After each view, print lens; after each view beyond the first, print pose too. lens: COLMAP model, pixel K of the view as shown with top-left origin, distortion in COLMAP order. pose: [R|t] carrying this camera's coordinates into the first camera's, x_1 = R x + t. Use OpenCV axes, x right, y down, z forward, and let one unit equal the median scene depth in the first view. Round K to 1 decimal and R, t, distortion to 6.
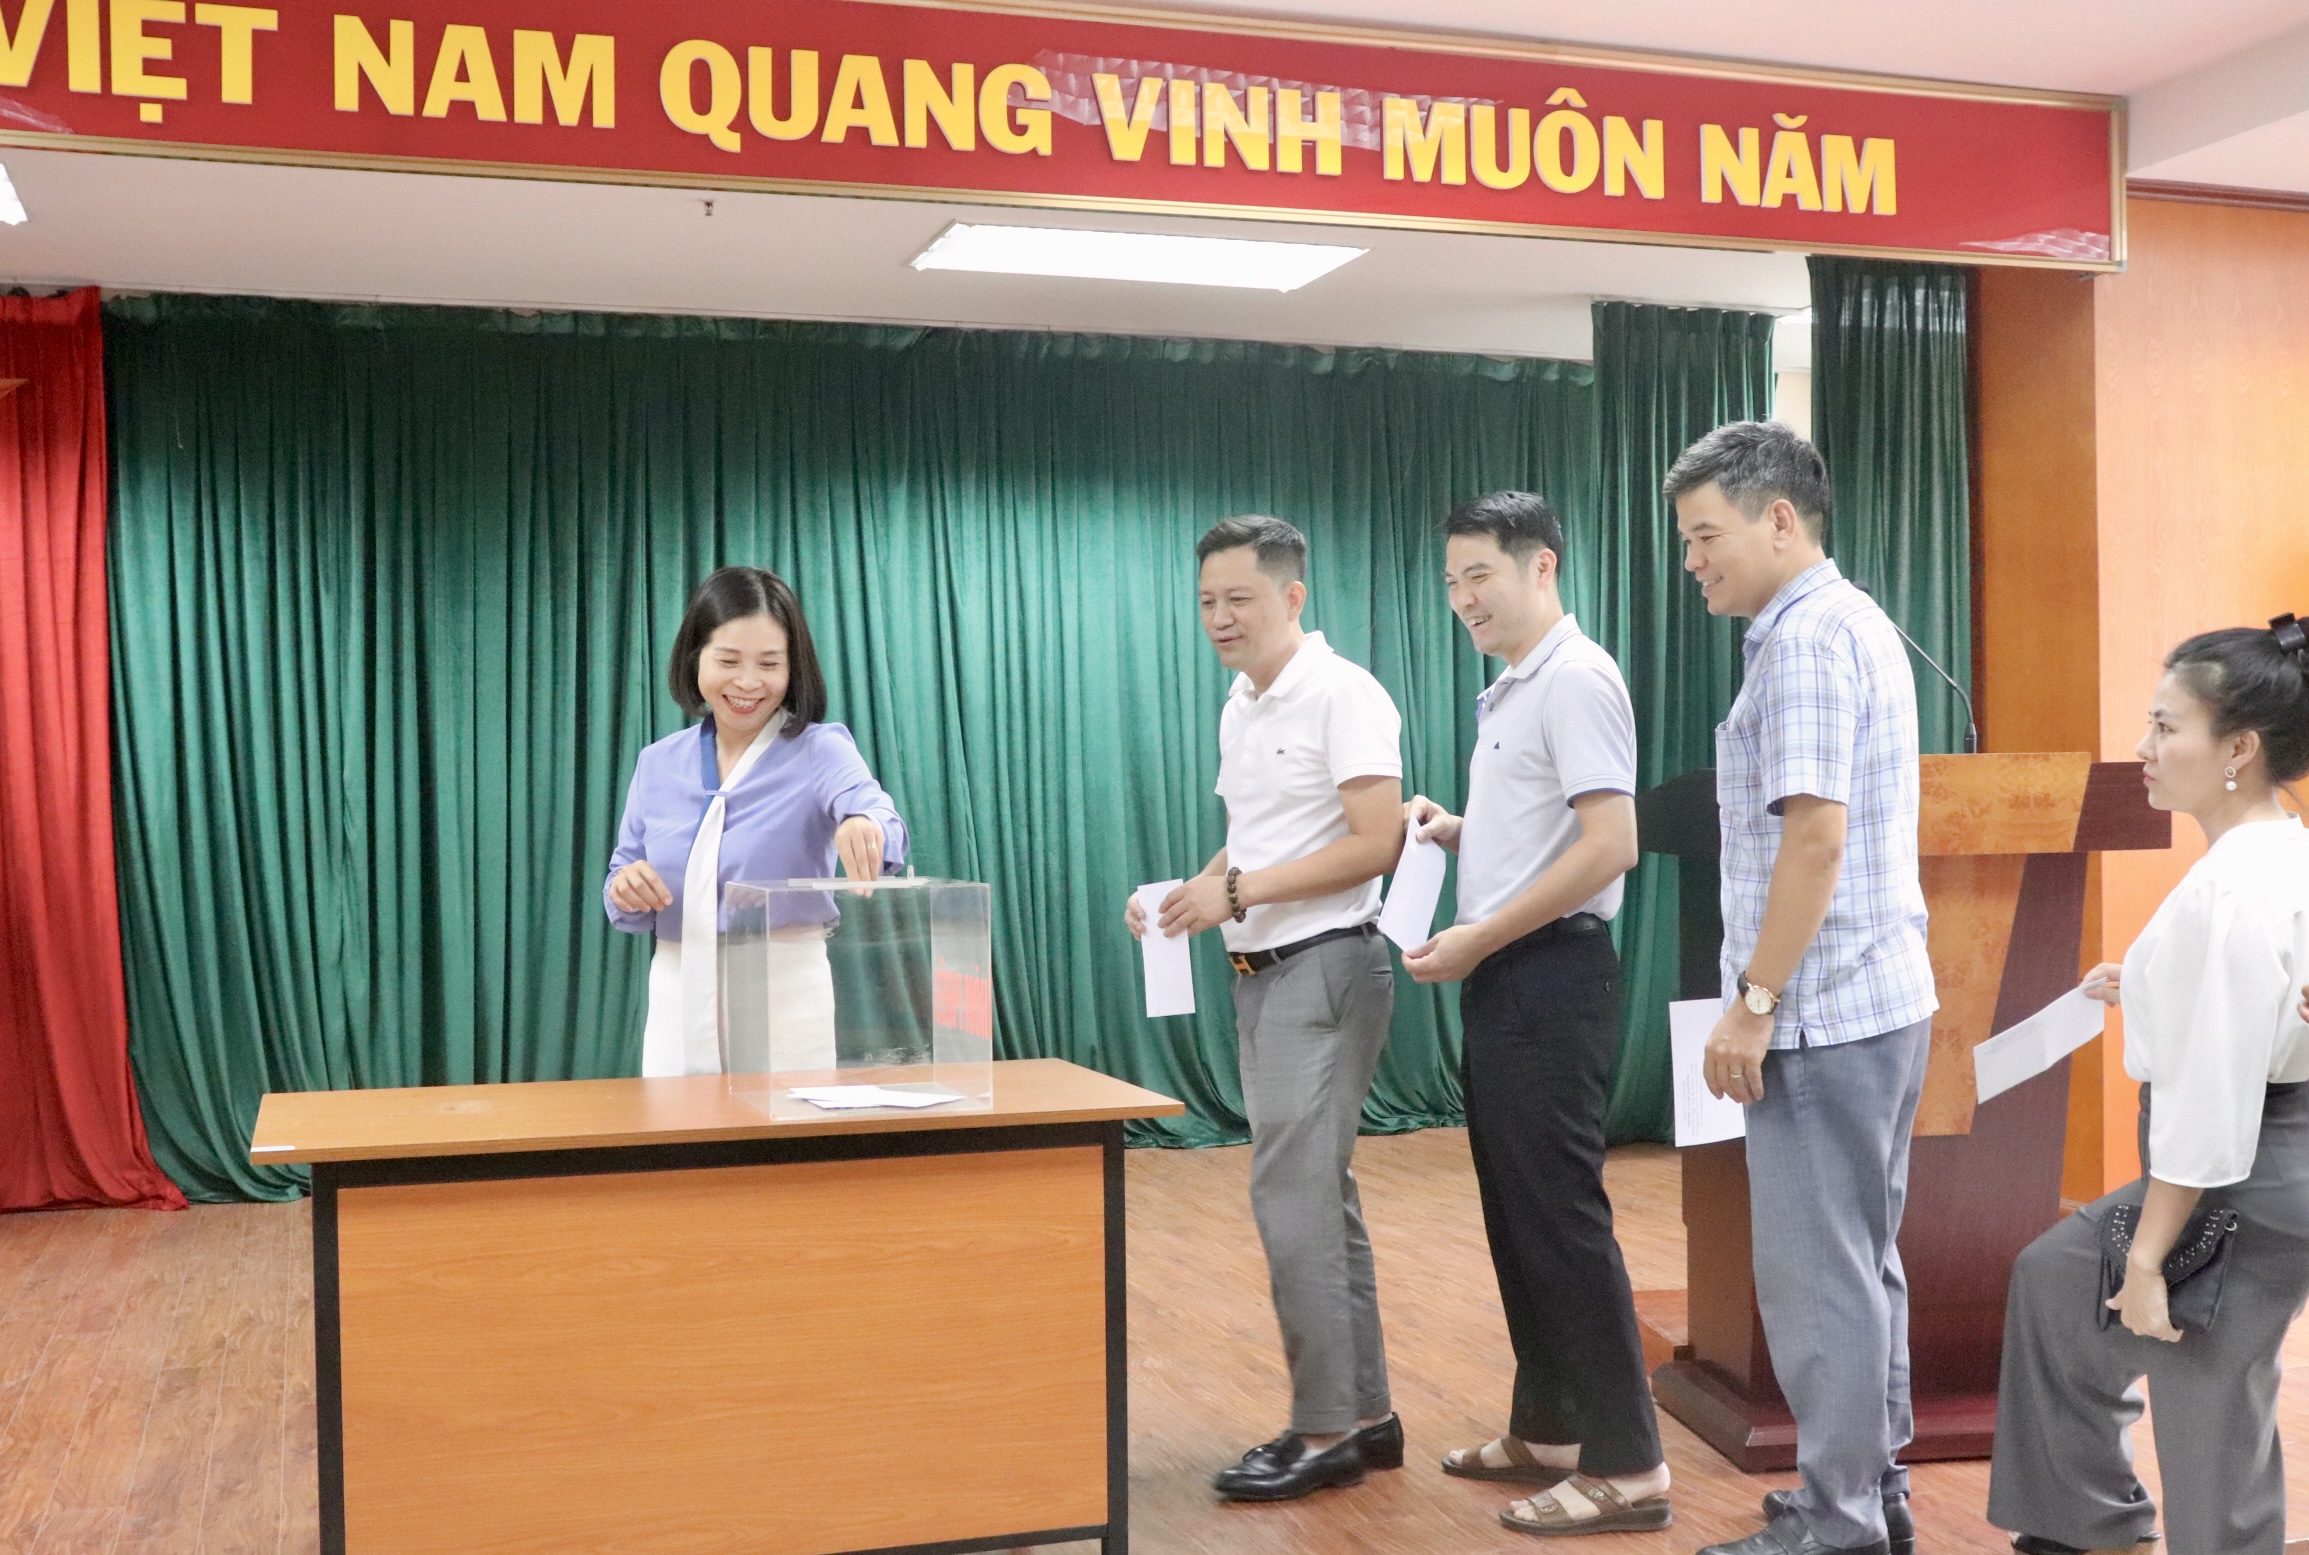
lens RADIAL K [[2402.7, 0, 1116.0], [0, 2402.7, 808.1], [0, 0, 1]] dist [-0.051056, 0.000000]
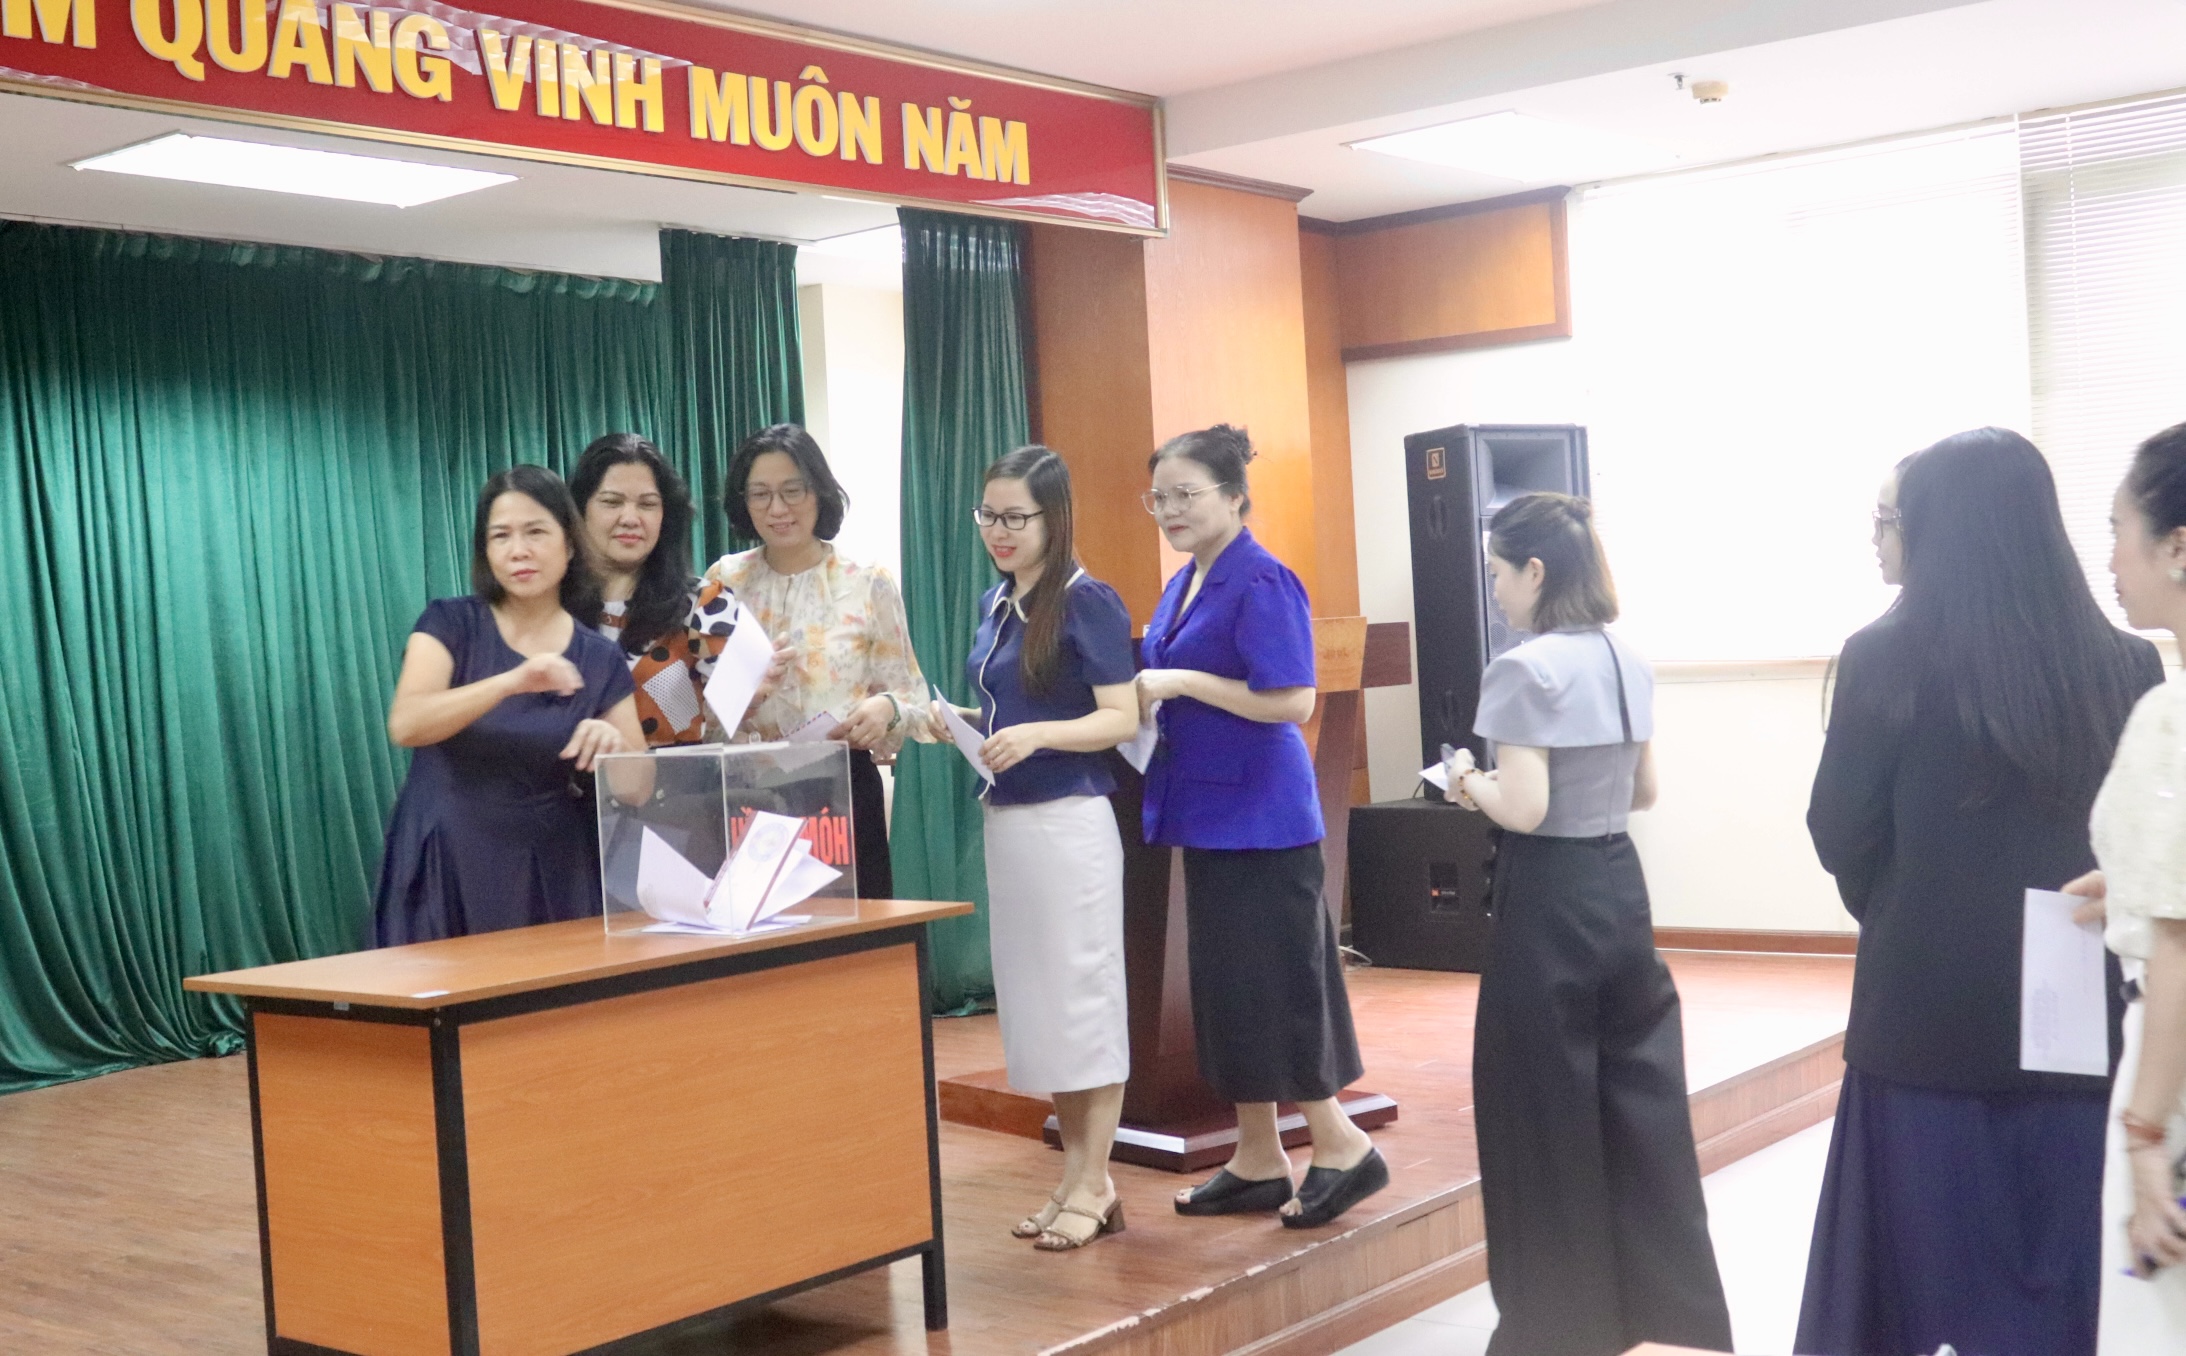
lens RADIAL K [[2584.1, 0, 986.8], [0, 2584.1, 709.1], [0, 0, 1]] dist [-0.031108, 0.000000]
pose [[0.851722, -0.046828, 0.521898, -0.327516], [0.047147, 0.998808, 0.012677, 0.000501], [-0.521869, 0.013808, 0.852914, -0.091830]]
